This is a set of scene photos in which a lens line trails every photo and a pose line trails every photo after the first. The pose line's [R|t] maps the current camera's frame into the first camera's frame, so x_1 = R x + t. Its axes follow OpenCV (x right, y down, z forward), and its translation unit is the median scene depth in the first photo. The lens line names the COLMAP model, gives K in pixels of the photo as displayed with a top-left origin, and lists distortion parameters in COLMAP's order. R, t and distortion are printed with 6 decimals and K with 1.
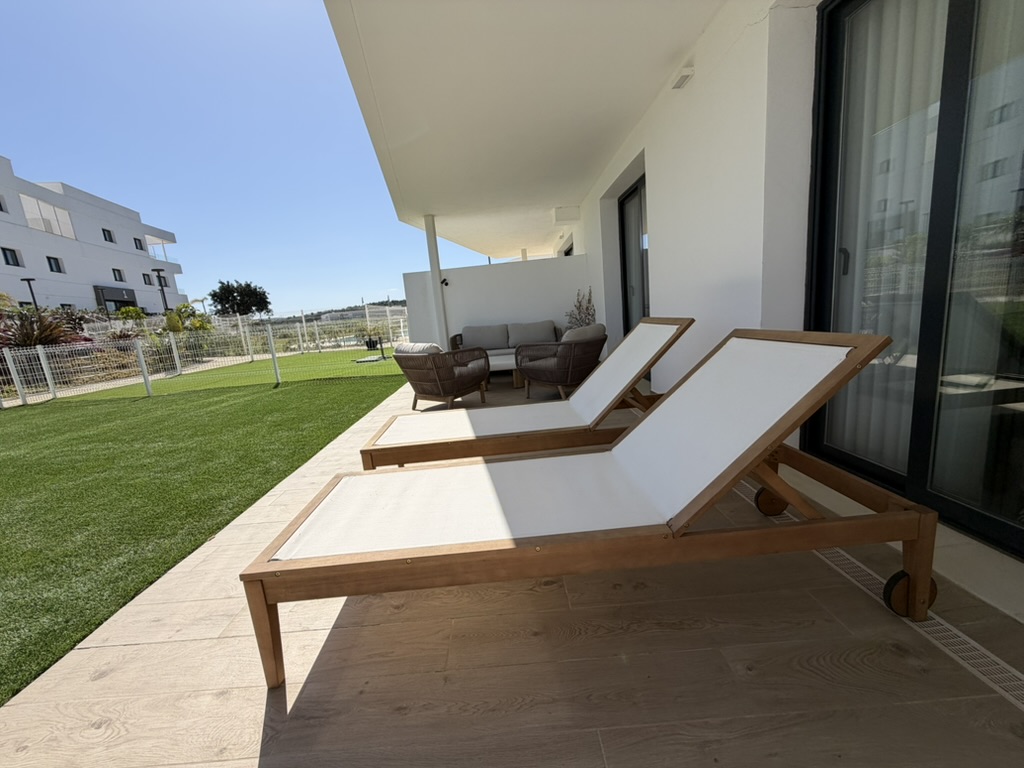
lens RADIAL K [[405.5, 0, 509.1], [0, 405.5, 381.6], [0, 0, 1]] dist [-0.000821, -0.000266]
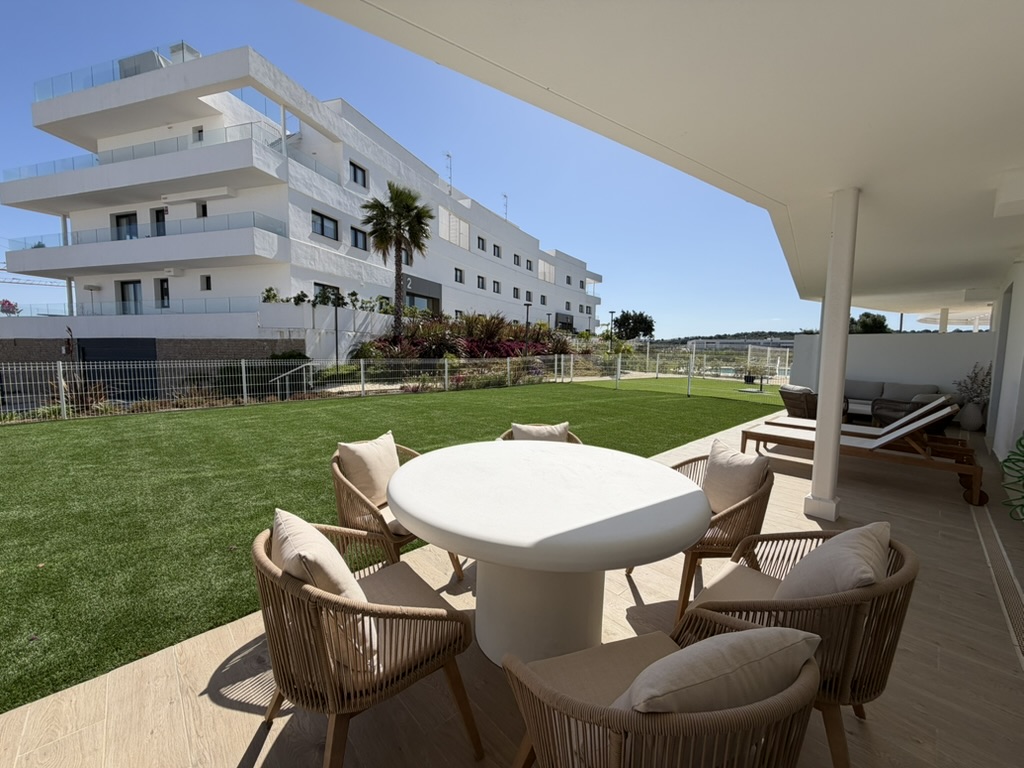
lens RADIAL K [[405.5, 0, 509.1], [0, 405.5, 381.6], [0, 0, 1]] dist [-0.000821, -0.000266]
pose [[0.663020, 0.161824, -0.730901, 0.029646], [-0.207004, 0.977918, 0.028736, 0.012220], [0.719412, 0.132247, 0.681878, -0.141058]]
